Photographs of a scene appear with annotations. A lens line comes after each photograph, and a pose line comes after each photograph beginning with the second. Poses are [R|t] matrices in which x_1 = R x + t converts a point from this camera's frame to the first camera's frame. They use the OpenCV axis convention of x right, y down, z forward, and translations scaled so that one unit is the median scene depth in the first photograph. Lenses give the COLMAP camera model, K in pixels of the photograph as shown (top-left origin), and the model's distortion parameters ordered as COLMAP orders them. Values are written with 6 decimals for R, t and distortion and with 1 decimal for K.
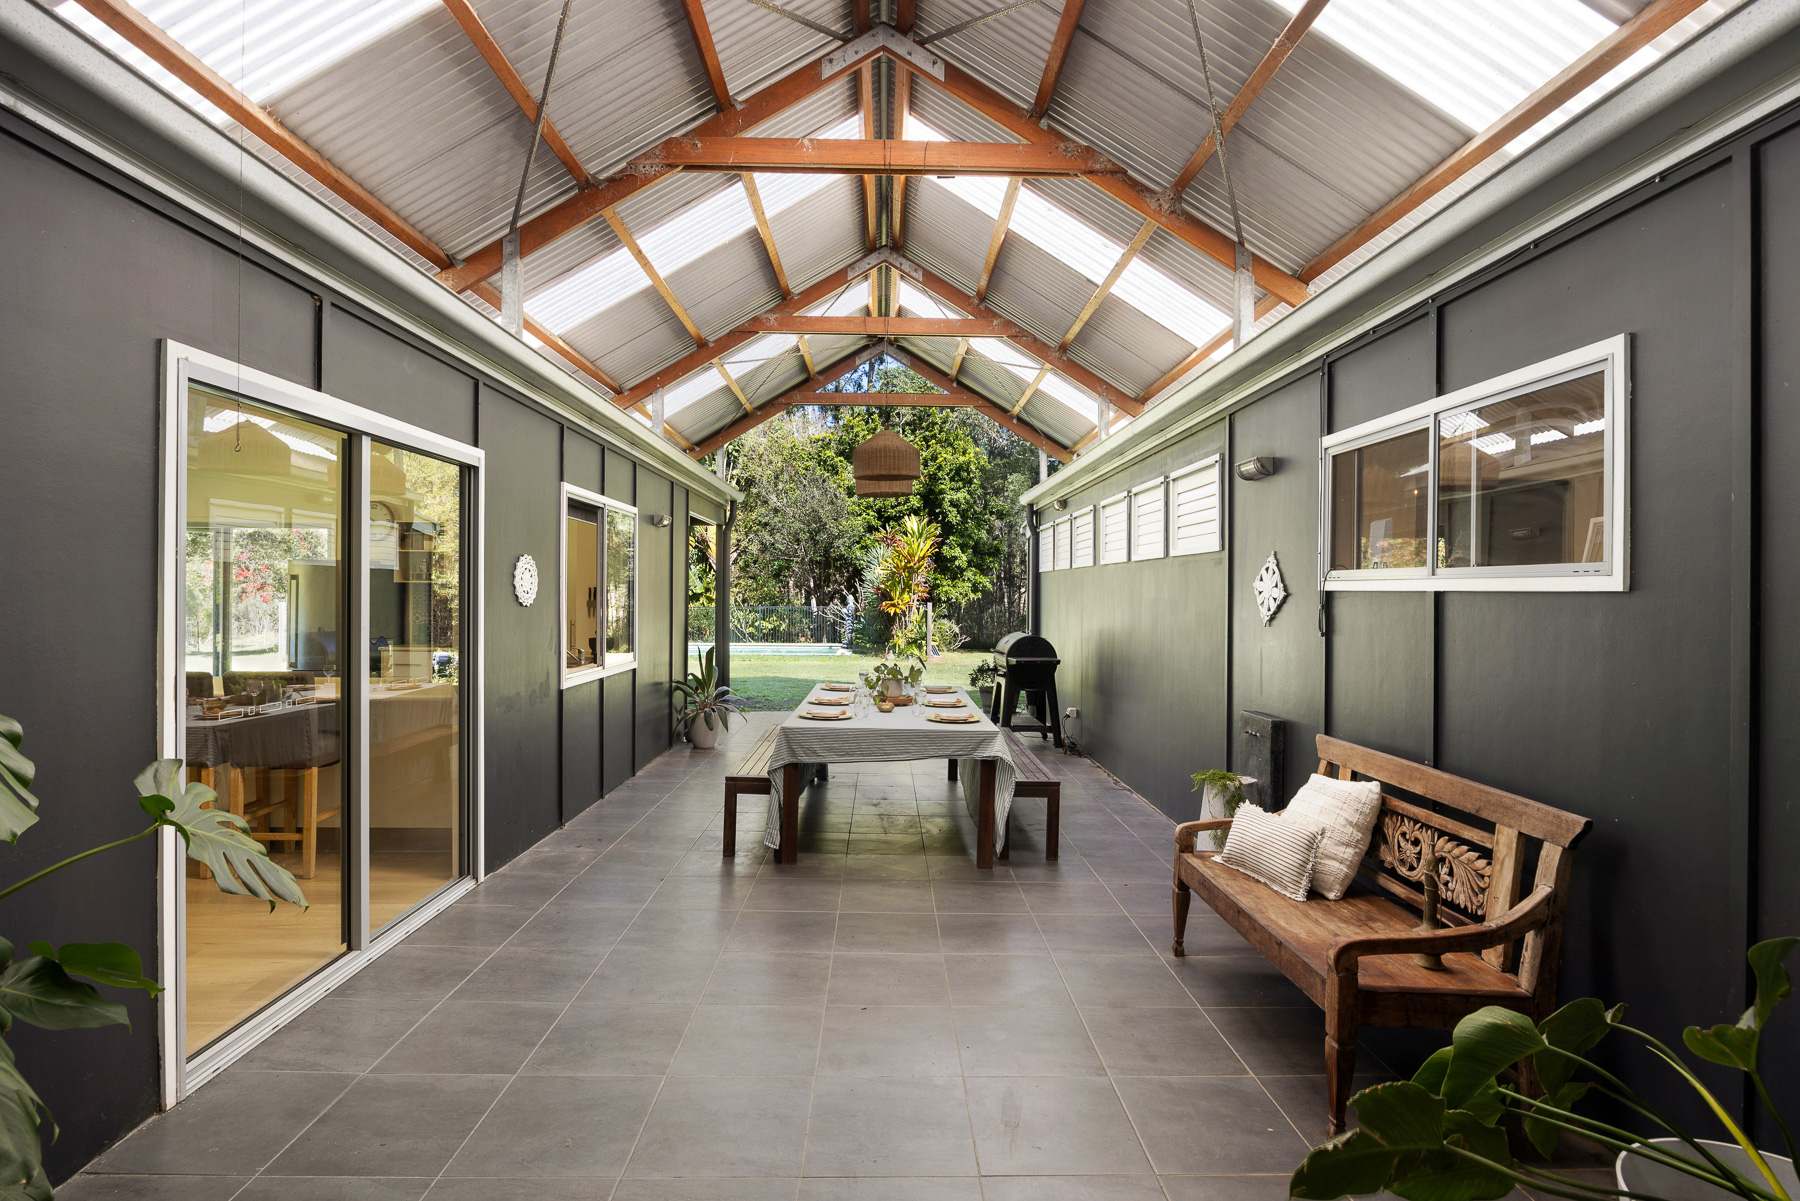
lens RADIAL K [[817.9, 0, 896.6], [0, 817.9, 594.6], [0, 0, 1]] dist [-0.016333, 0.000291]
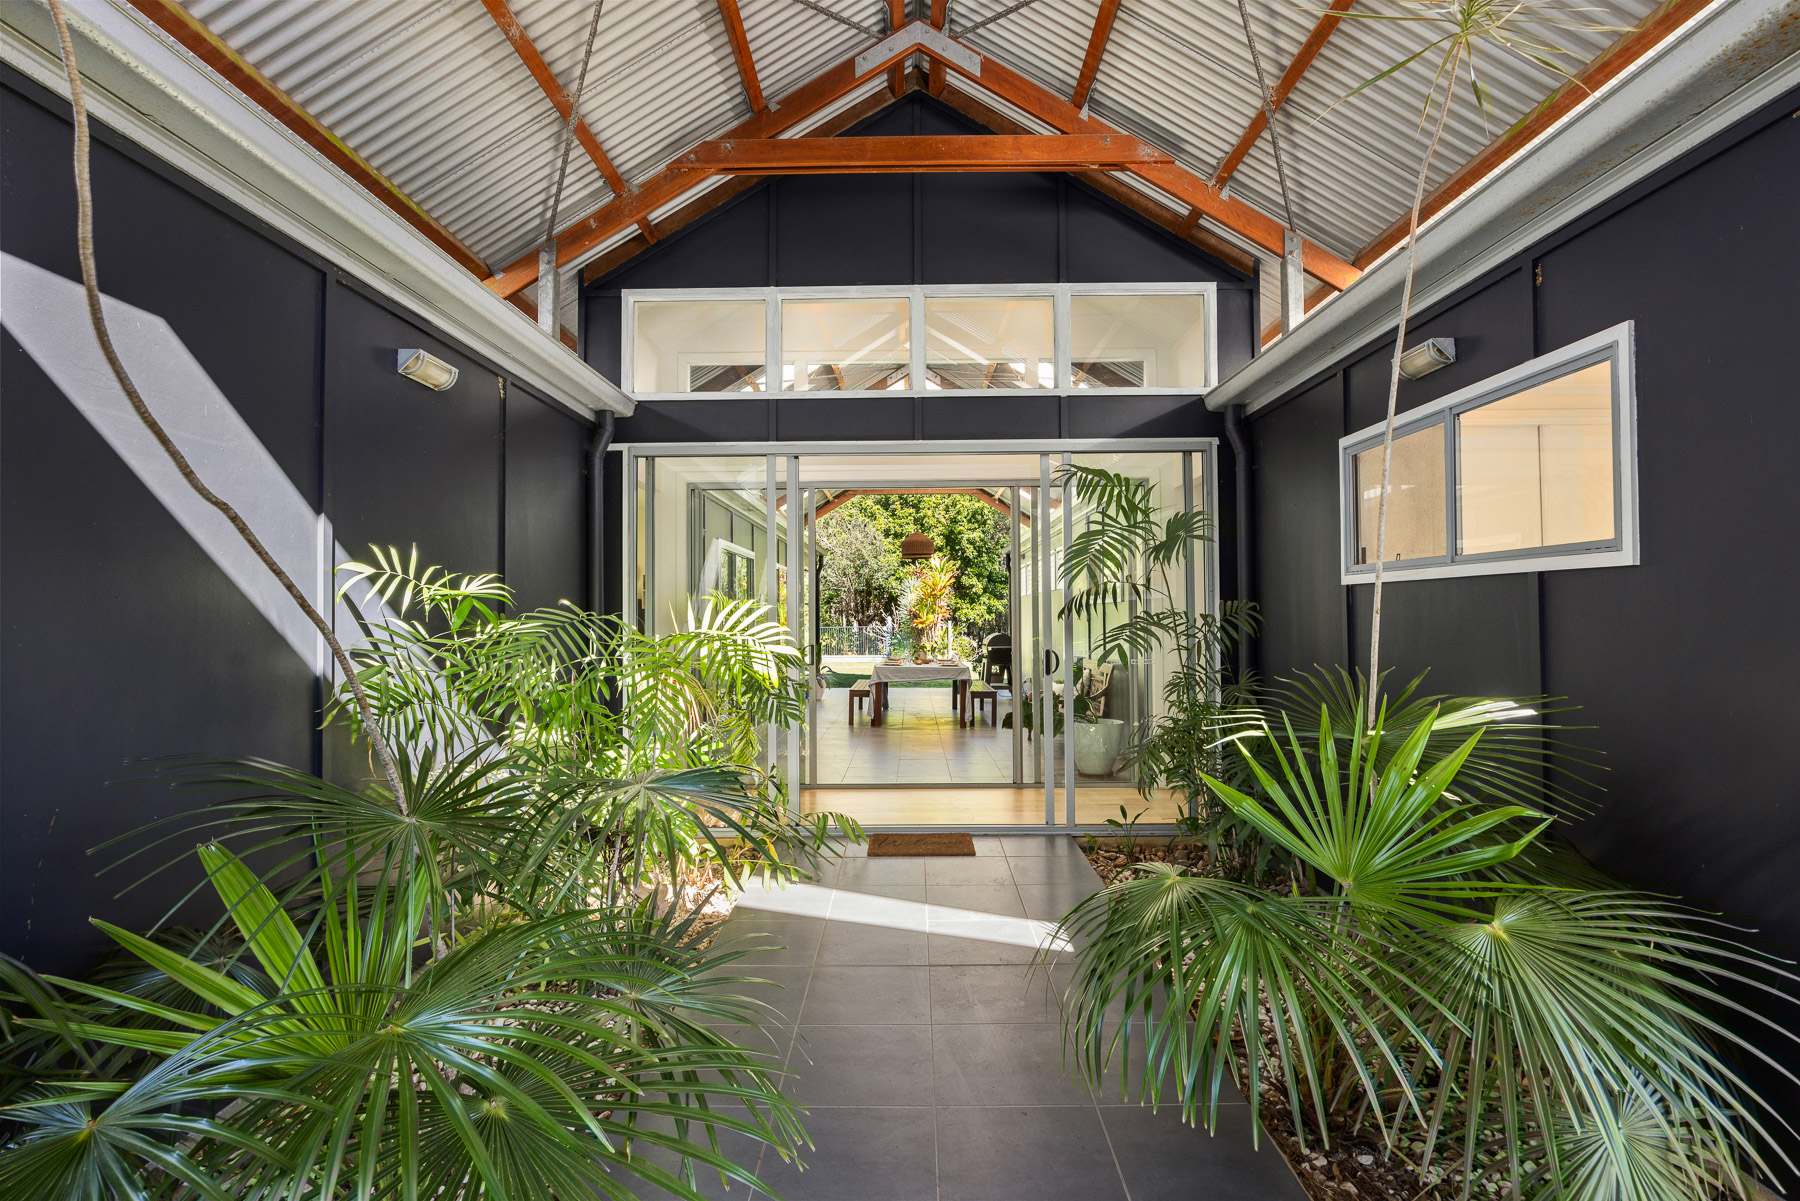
lens RADIAL K [[817.9, 0, 896.6], [0, 817.9, 594.6], [0, 0, 1]] dist [-0.016333, 0.000291]
pose [[0.999285, -0.013670, -0.035258, 0.001263], [0.012569, 0.999432, -0.031264, 0.005293], [0.035665, 0.030799, 0.998889, -0.233145]]
